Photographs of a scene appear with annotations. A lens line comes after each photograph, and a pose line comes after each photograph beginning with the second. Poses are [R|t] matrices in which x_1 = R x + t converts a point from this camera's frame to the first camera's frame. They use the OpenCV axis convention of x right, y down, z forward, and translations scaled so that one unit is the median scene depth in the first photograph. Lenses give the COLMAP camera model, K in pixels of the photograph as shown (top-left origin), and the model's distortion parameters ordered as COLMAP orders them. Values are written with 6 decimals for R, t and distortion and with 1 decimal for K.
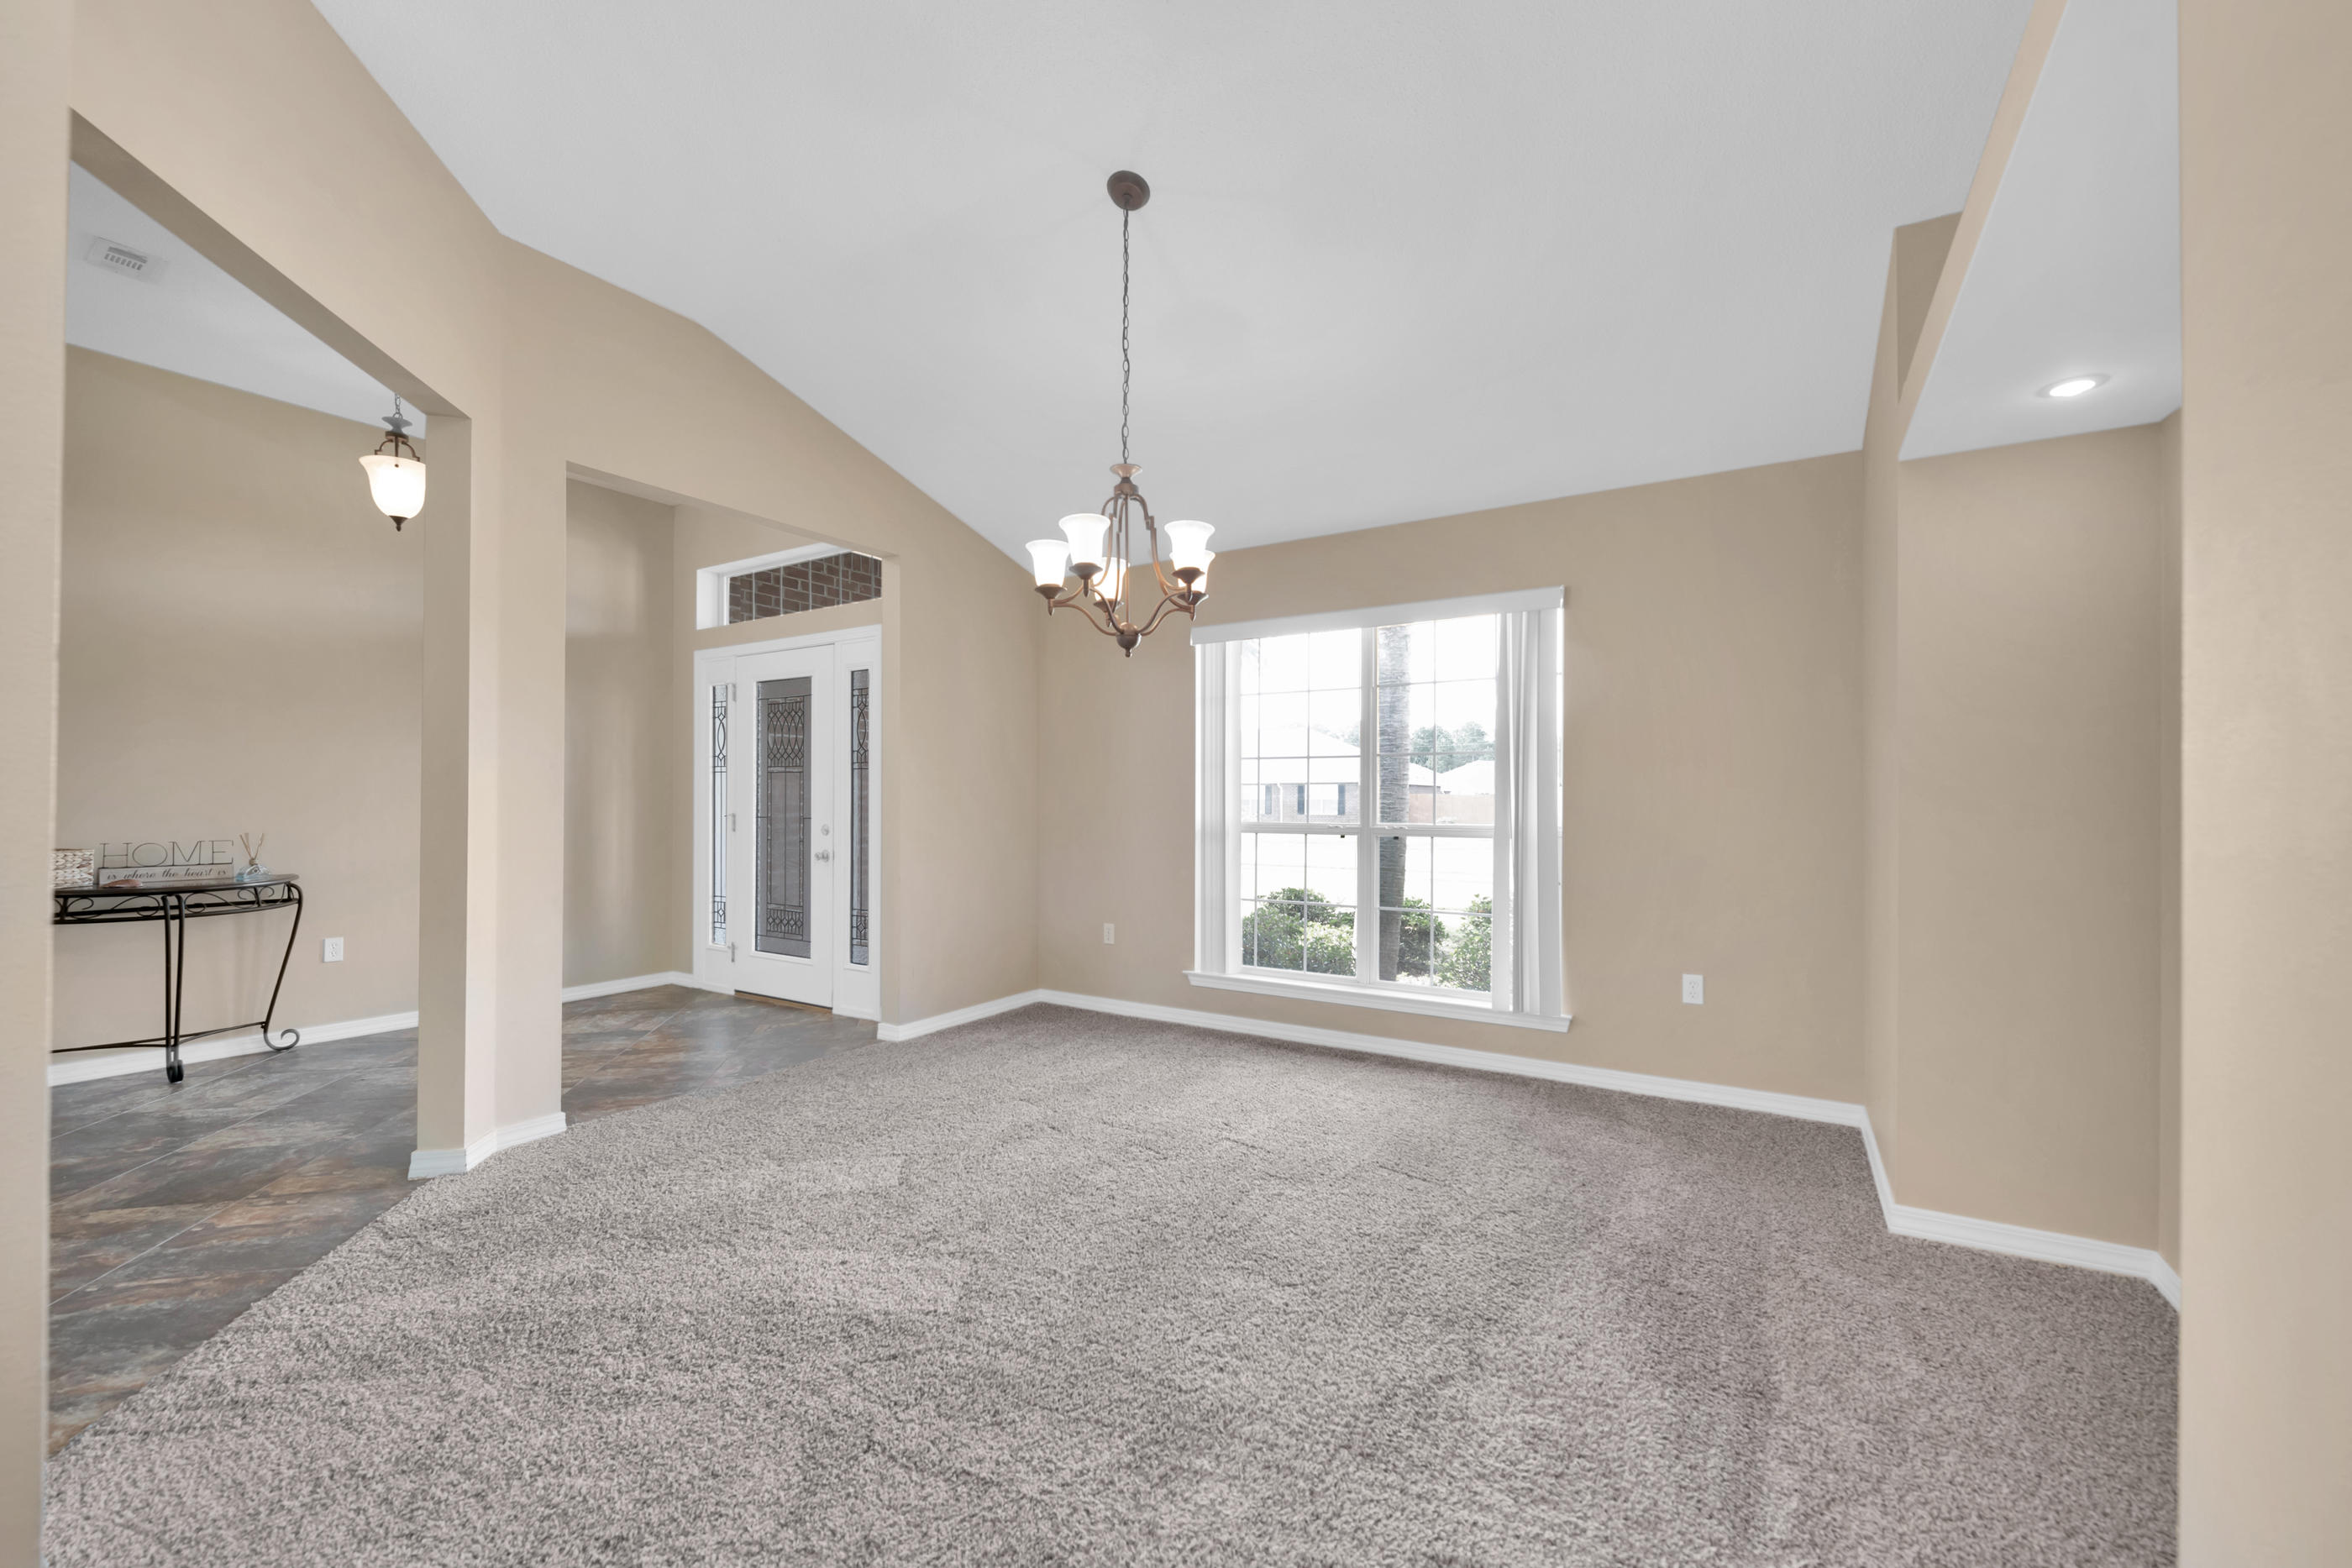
lens RADIAL K [[943.7, 0, 1196.8], [0, 943.7, 790.5], [0, 0, 1]] dist [0.001376, -0.003207]
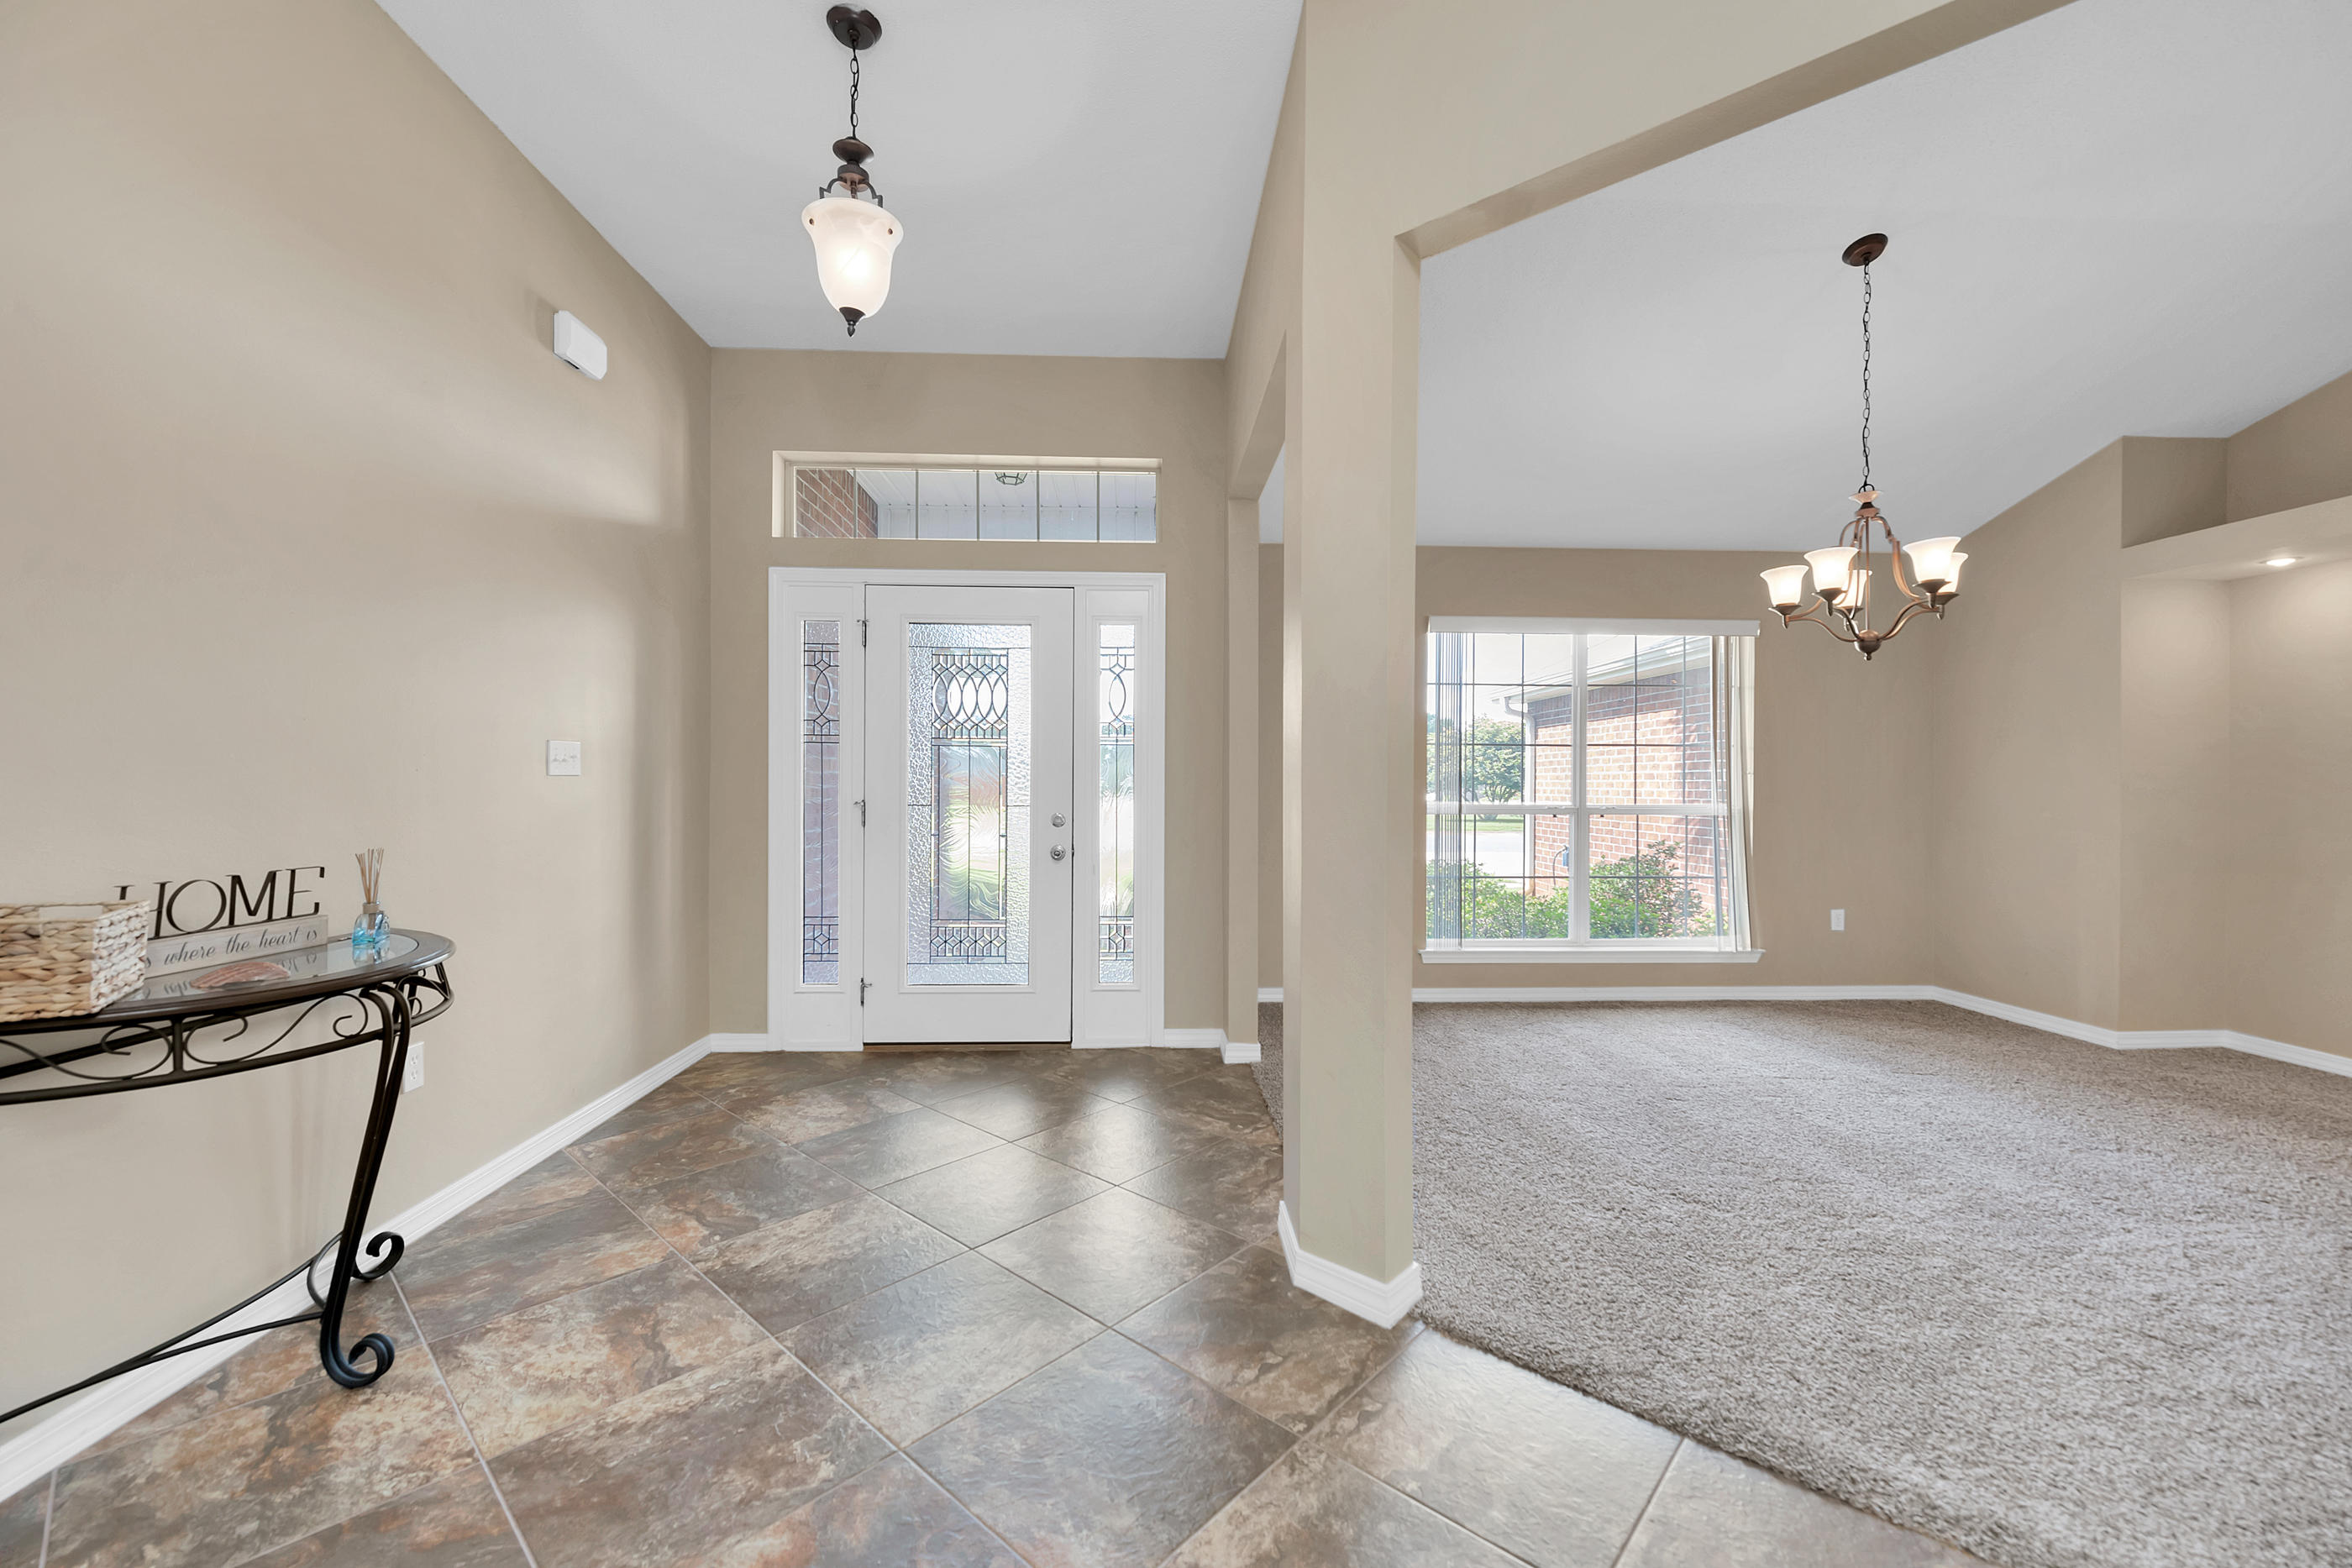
lens RADIAL K [[937.1, 0, 1194.0], [0, 937.1, 783.2], [0, 0, 1]] dist [-0.001242, -0.000262]
pose [[0.823784, 0.001064, 0.566903, -1.322105], [-0.009075, 0.999895, 0.011311, 0.000054], [-0.566832, -0.014463, 0.823707, 0.502117]]
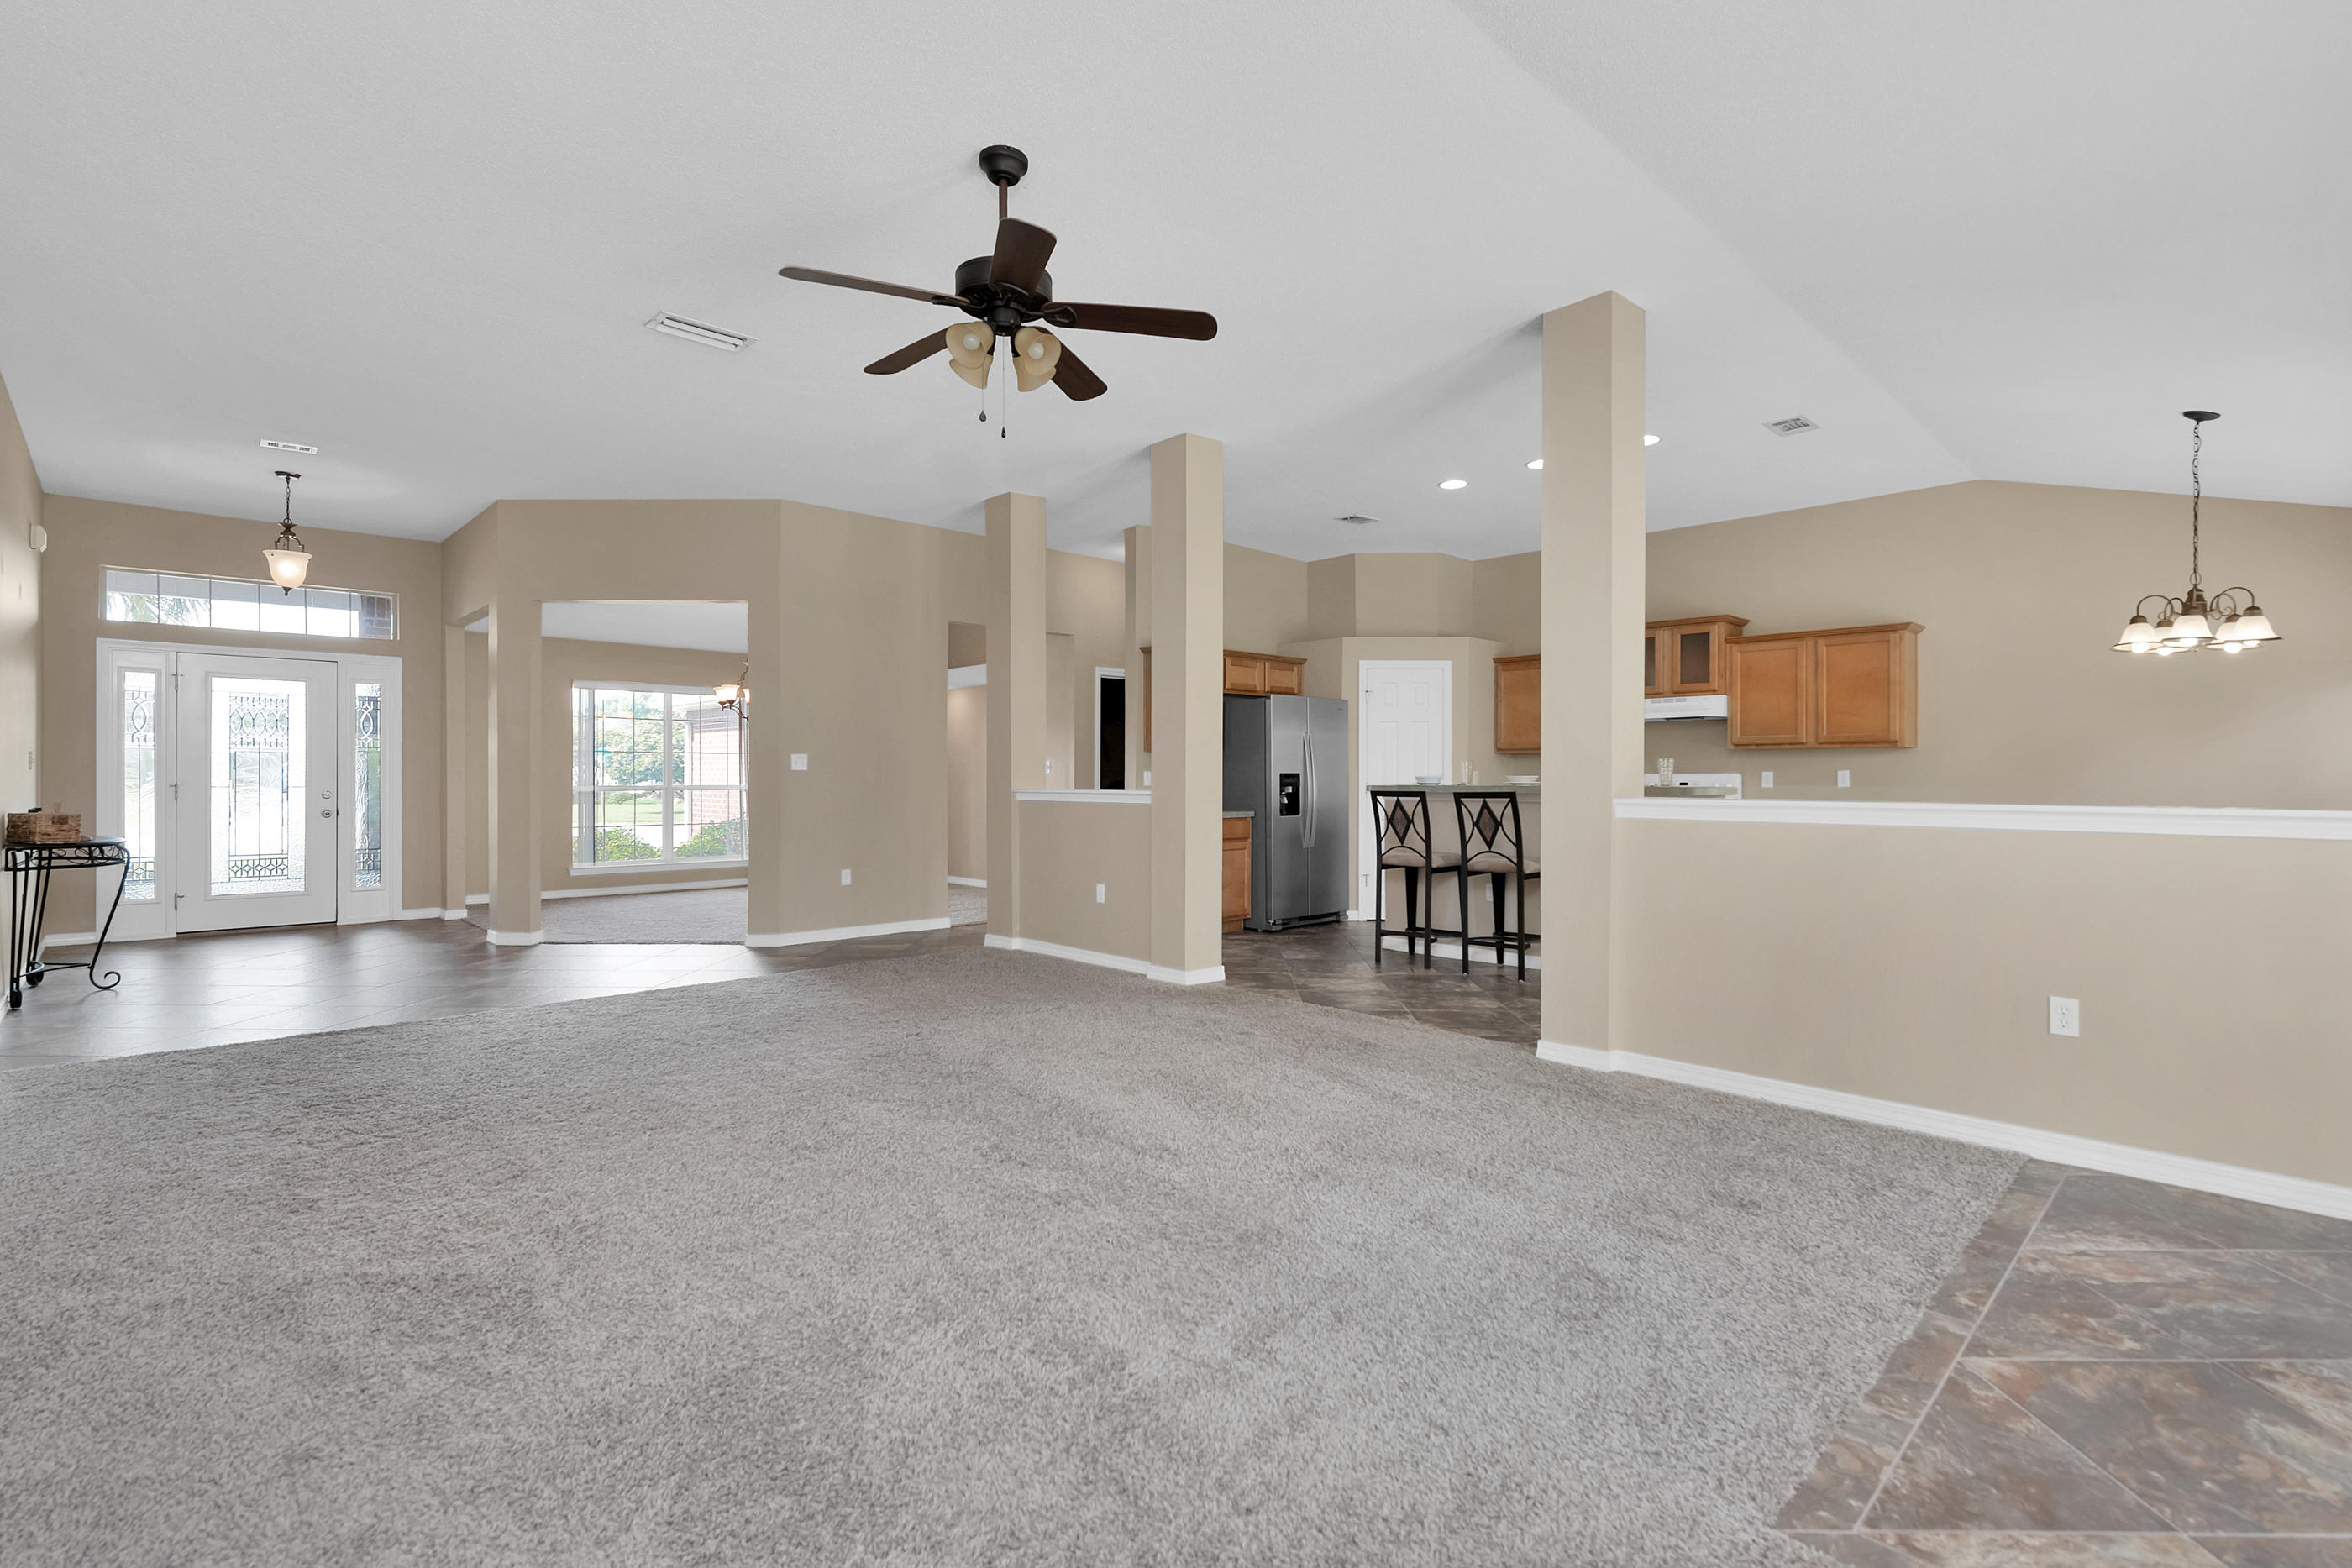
lens RADIAL K [[1068.0, 0, 1176.0], [0, 1068.0, 784.0], [0, 0, 1]] dist [0.005440, -0.000479]
pose [[0.261553, -0.011415, 0.965122, -2.765341], [-0.012388, 0.999808, 0.015182, -0.023964], [-0.965110, -0.015927, 0.261361, -1.046512]]
